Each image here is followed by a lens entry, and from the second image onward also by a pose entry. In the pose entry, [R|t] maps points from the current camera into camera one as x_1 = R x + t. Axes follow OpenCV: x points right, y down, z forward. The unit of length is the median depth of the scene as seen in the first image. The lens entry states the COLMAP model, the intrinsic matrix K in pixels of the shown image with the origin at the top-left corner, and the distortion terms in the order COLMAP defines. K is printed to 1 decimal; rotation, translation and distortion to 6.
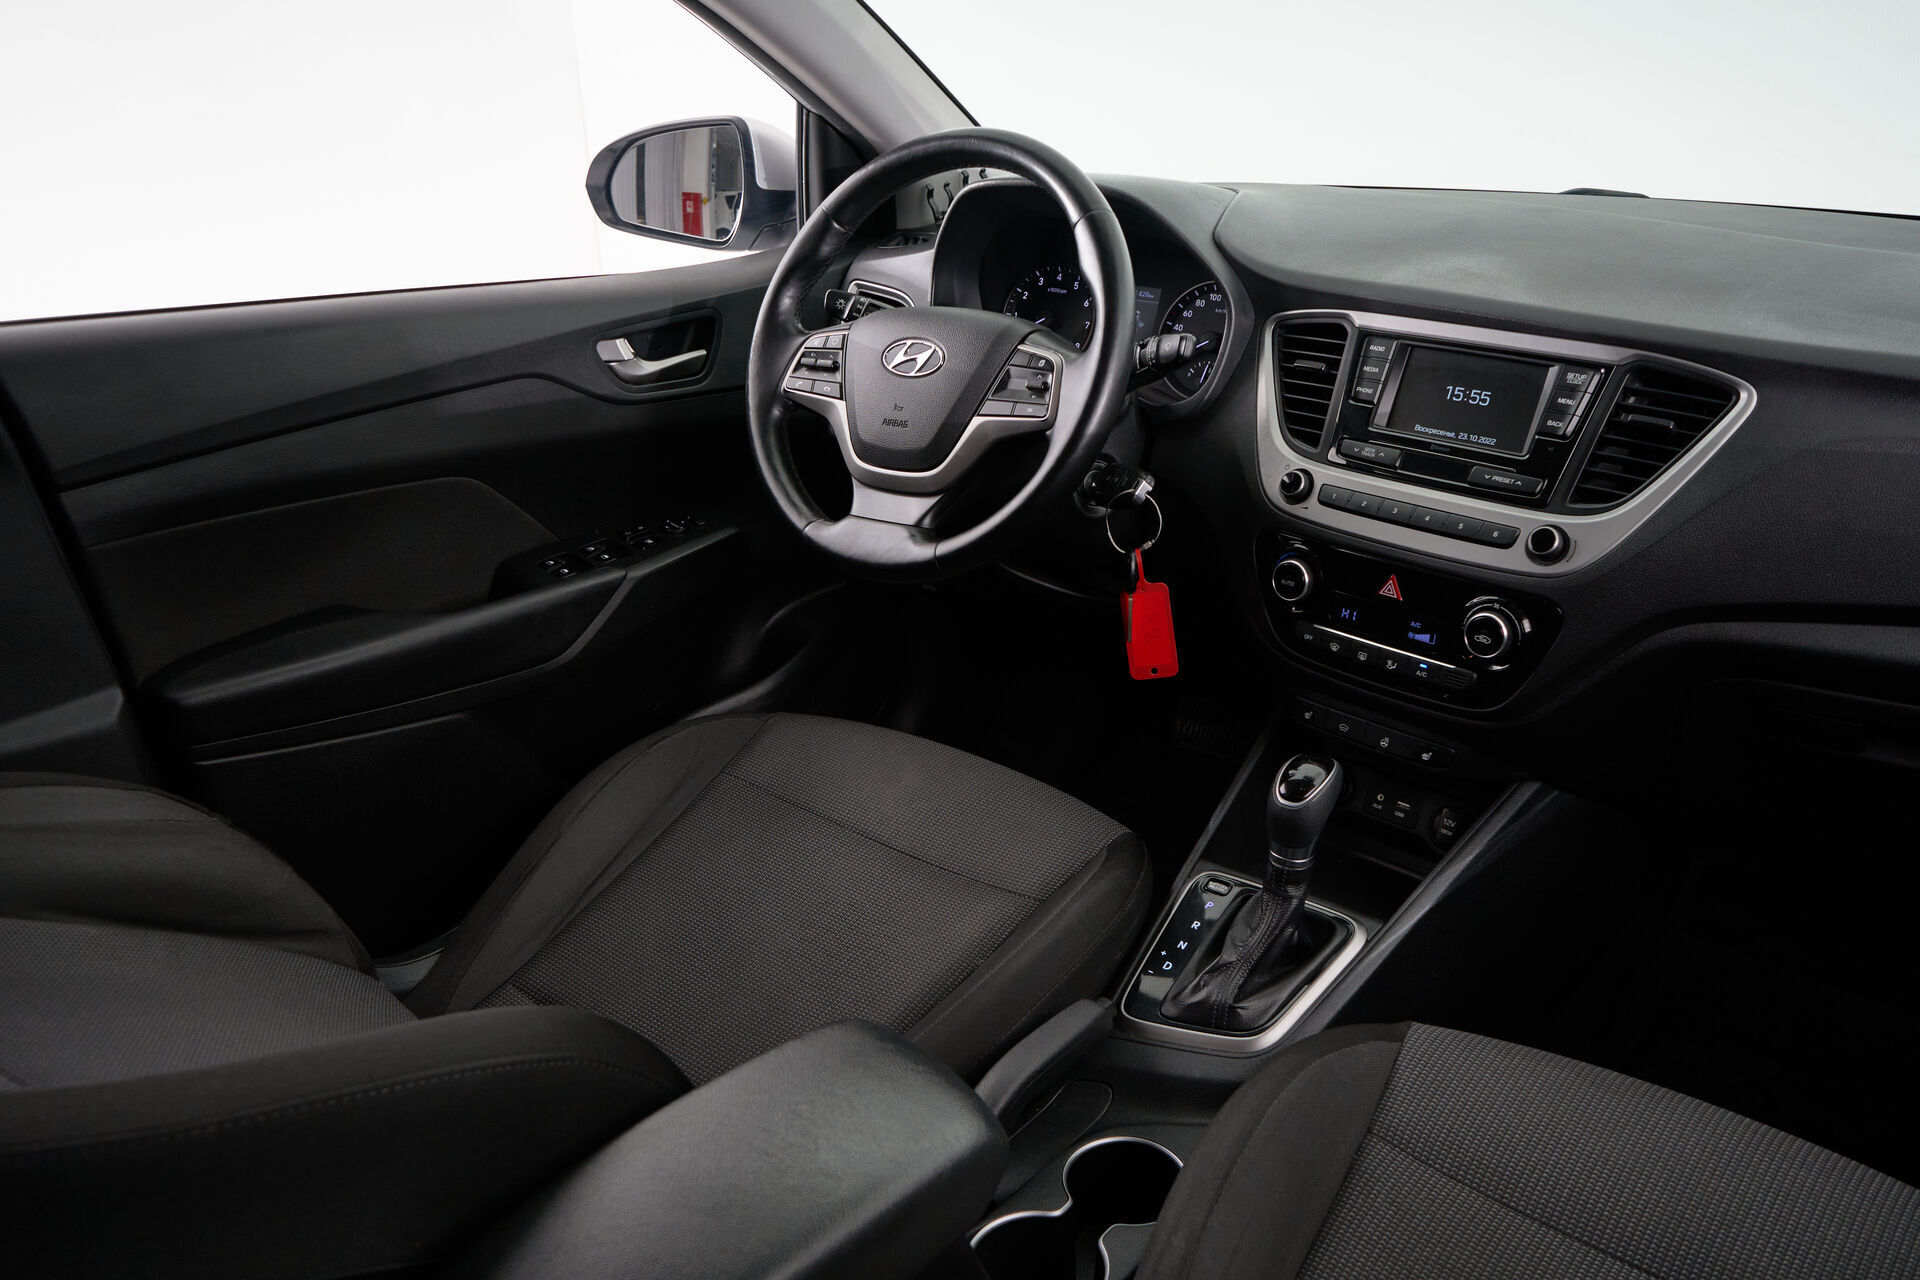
lens RADIAL K [[1586.8, 0, 950.7], [0, 1586.8, 637.2], [0, 0, 1]] dist [0.008356, 0.001930]
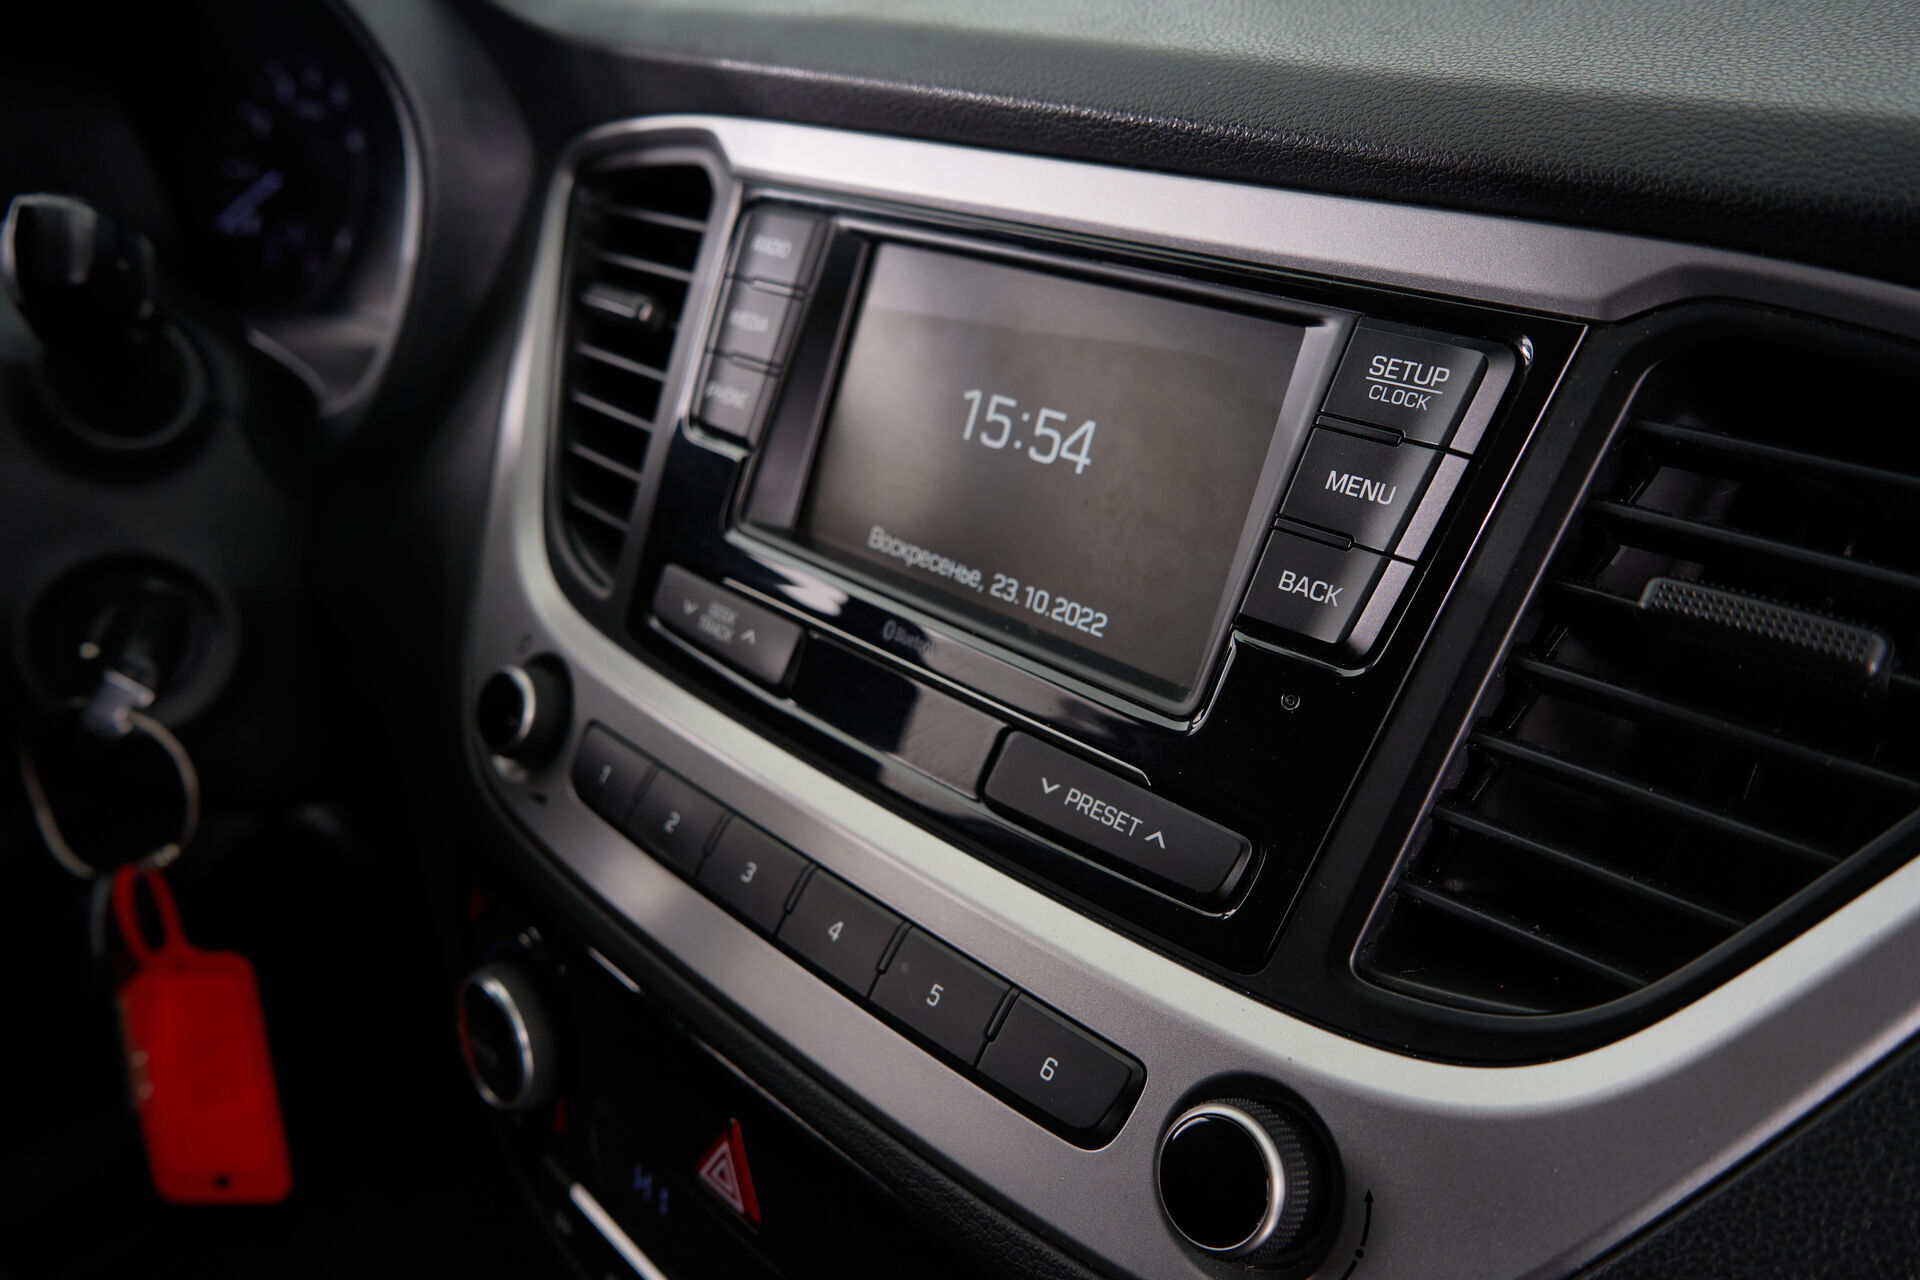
lens RADIAL K [[1586.8, 0, 950.7], [0, 1586.8, 637.2], [0, 0, 1]] dist [0.008356, 0.001930]
pose [[0.999824, -0.004941, -0.018085, 0.311724], [0.006068, 0.998009, 0.062781, -0.132075], [0.017738, -0.062879, 0.997863, 0.725205]]
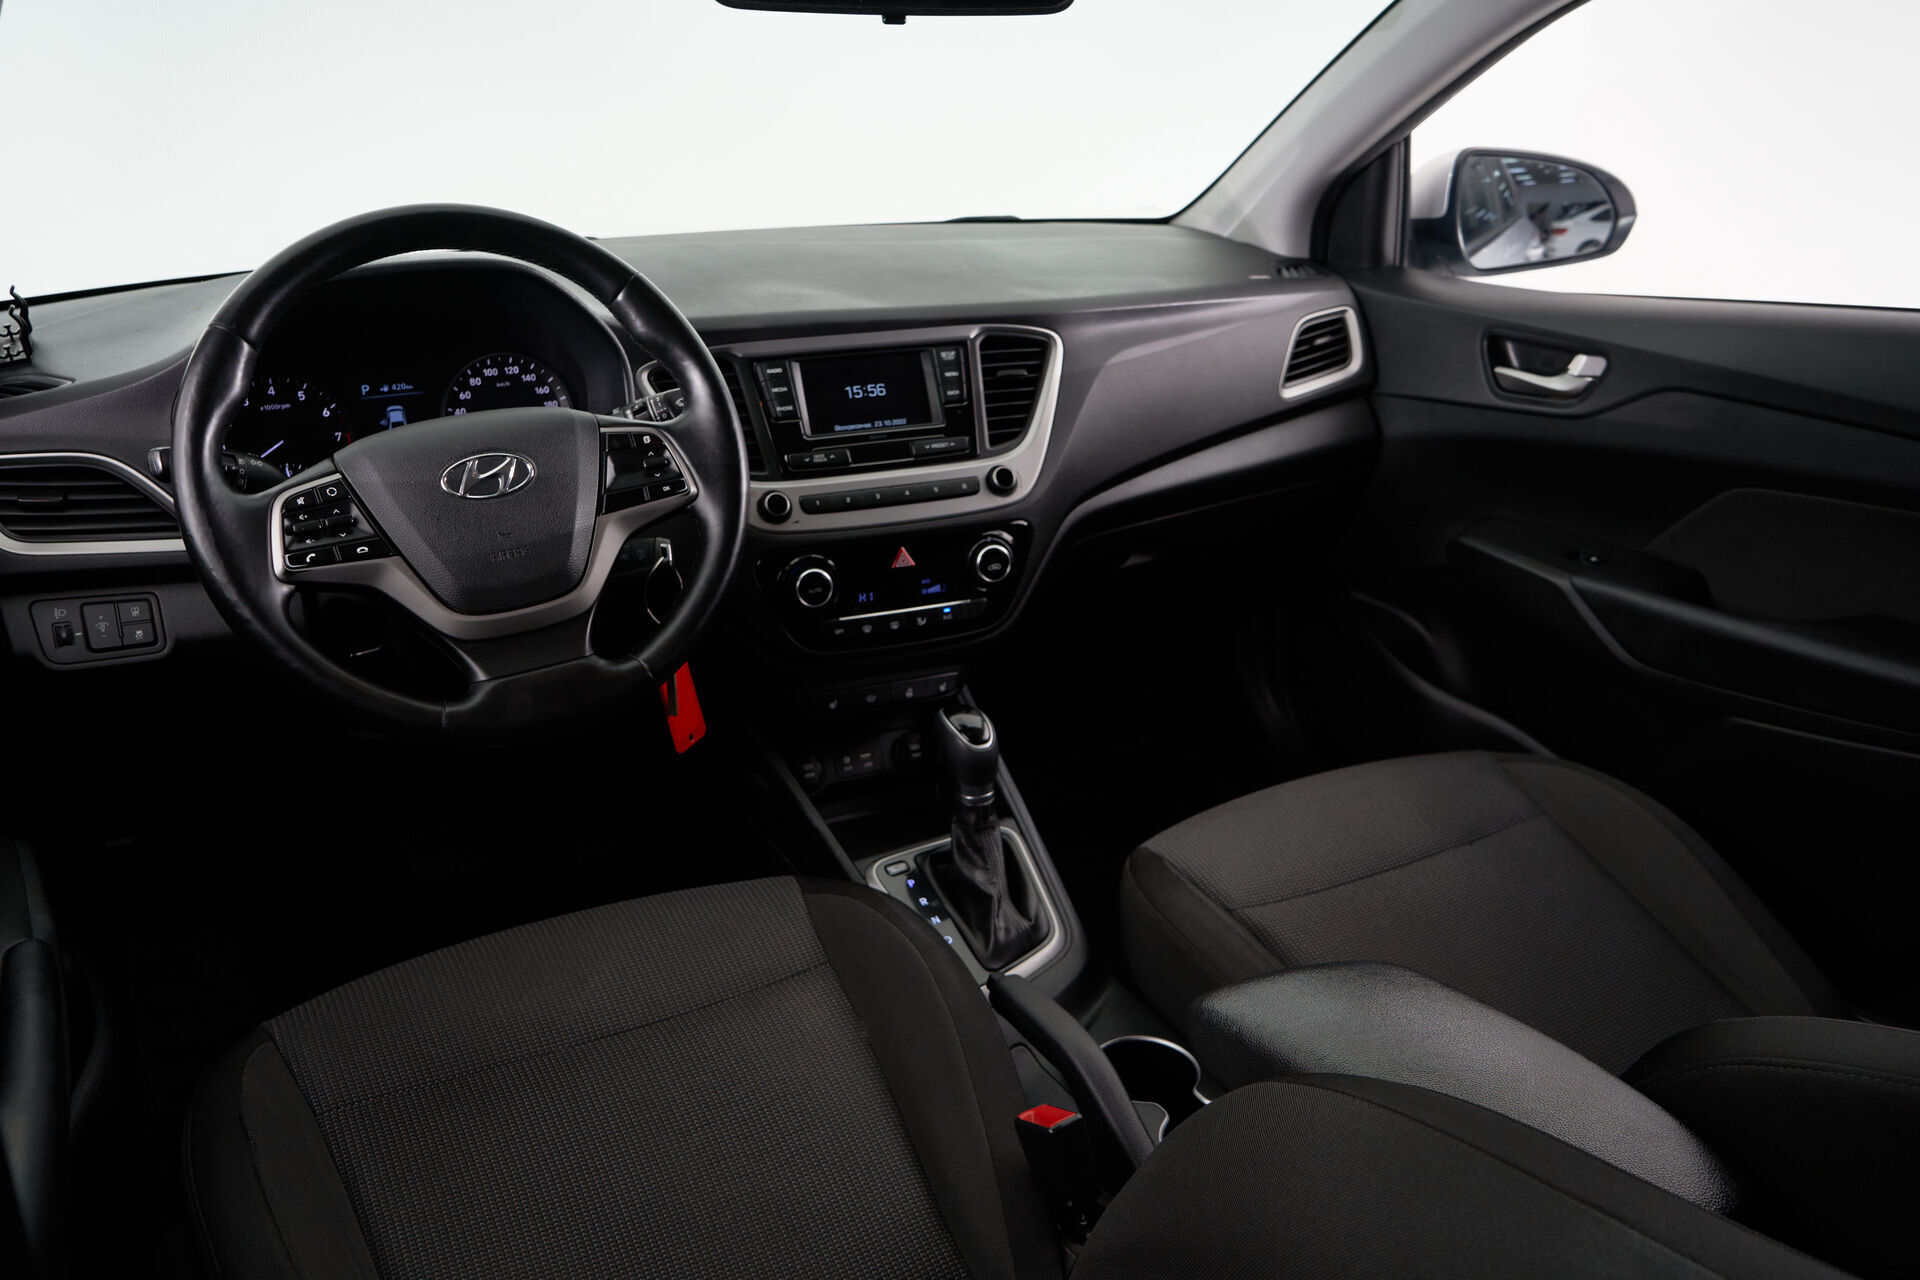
lens RADIAL K [[1586.8, 0, 950.7], [0, 1586.8, 637.2], [0, 0, 1]] dist [0.008356, 0.001930]
pose [[0.367189, -0.310193, 0.876899, -0.725772], [0.352033, 0.918971, 0.177666, -0.167976], [-0.860956, 0.243460, 0.446634, 0.456090]]
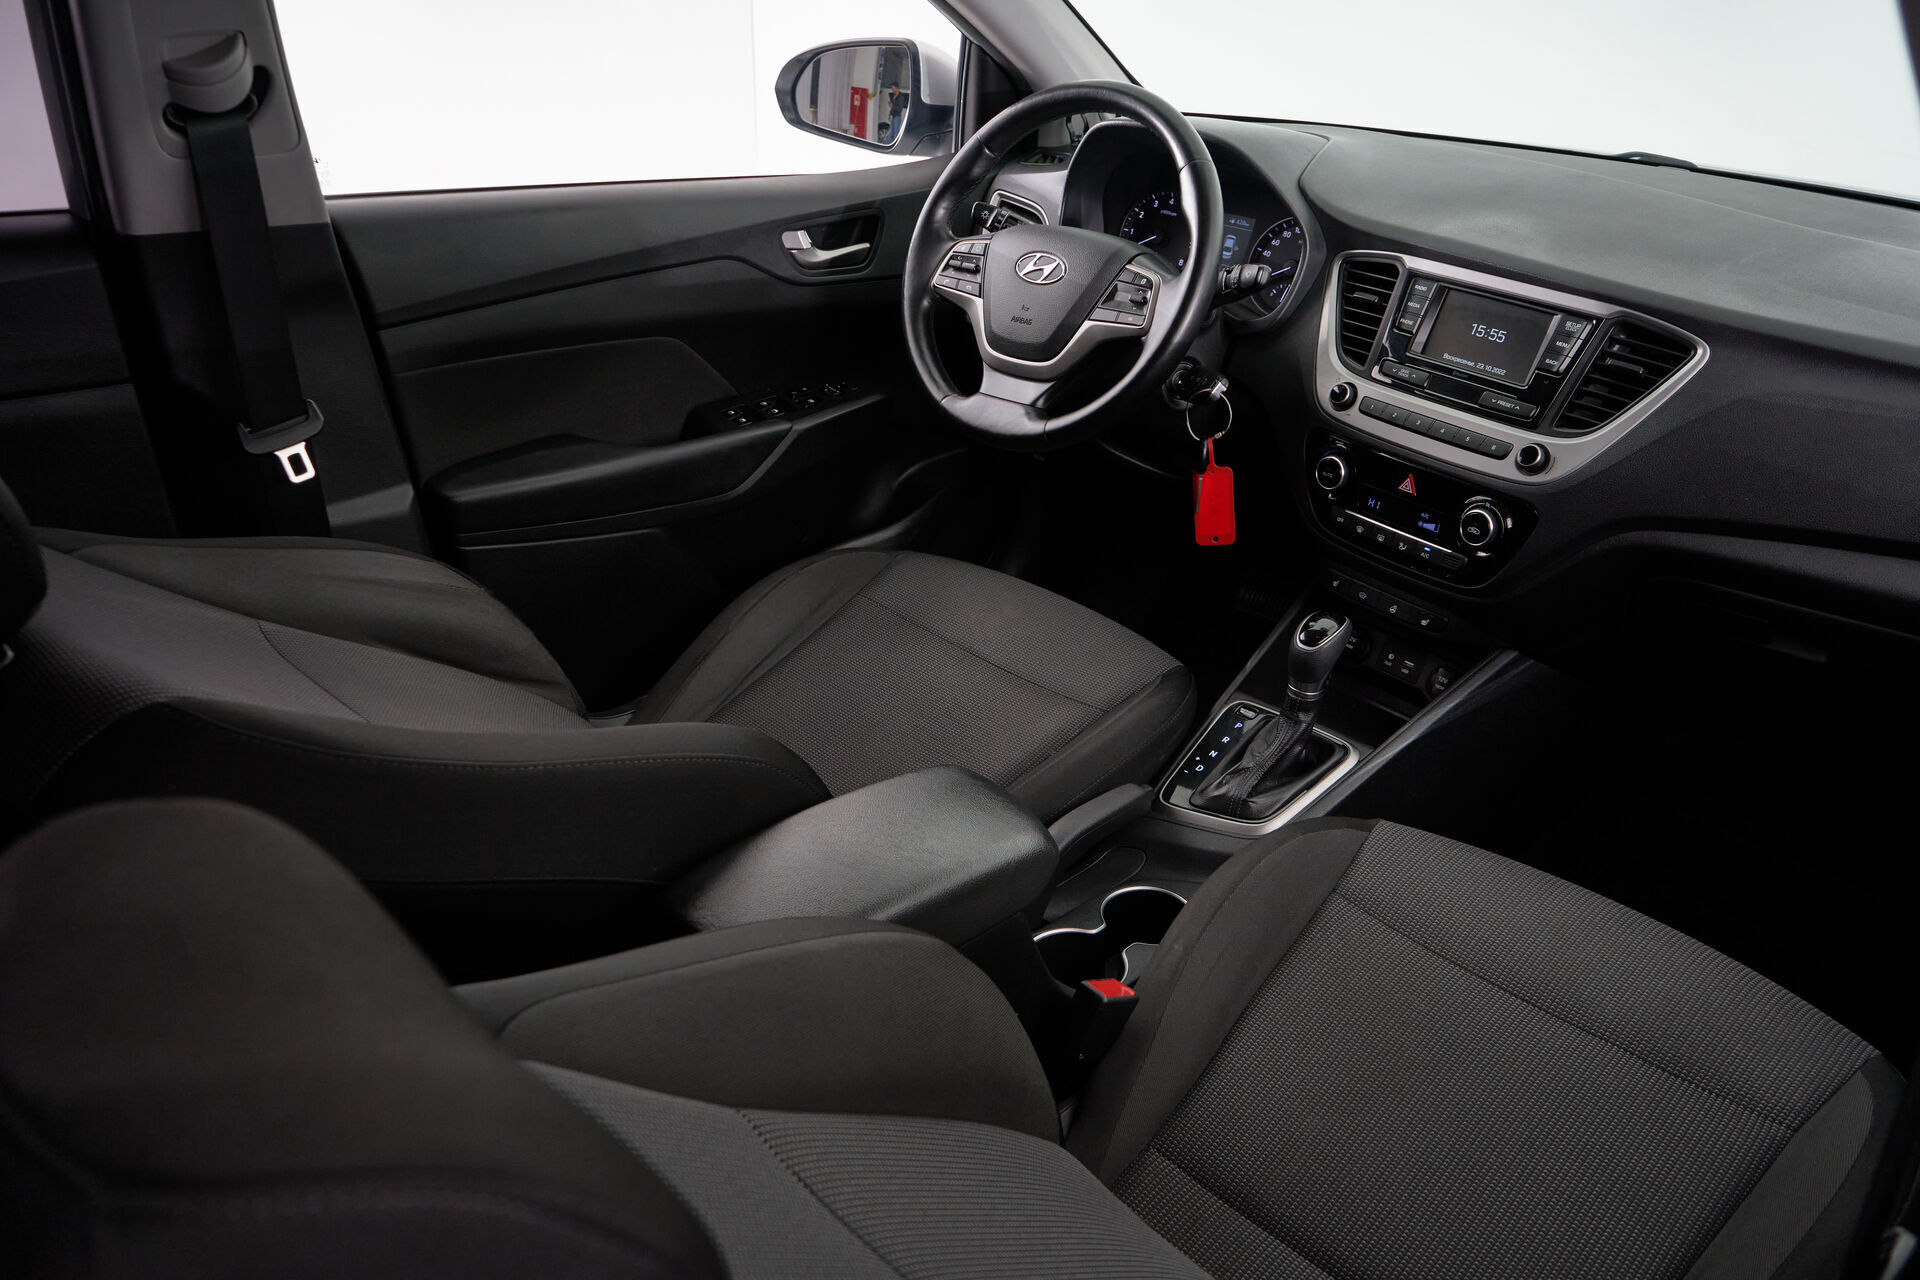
lens RADIAL K [[1586.8, 0, 950.7], [0, 1586.8, 637.2], [0, 0, 1]] dist [0.008356, 0.001930]
pose [[0.994416, 0.084969, -0.062585, 0.008650], [-0.079761, 0.993478, 0.081487, 0.014604], [0.069101, -0.076041, 0.994707, -0.265321]]
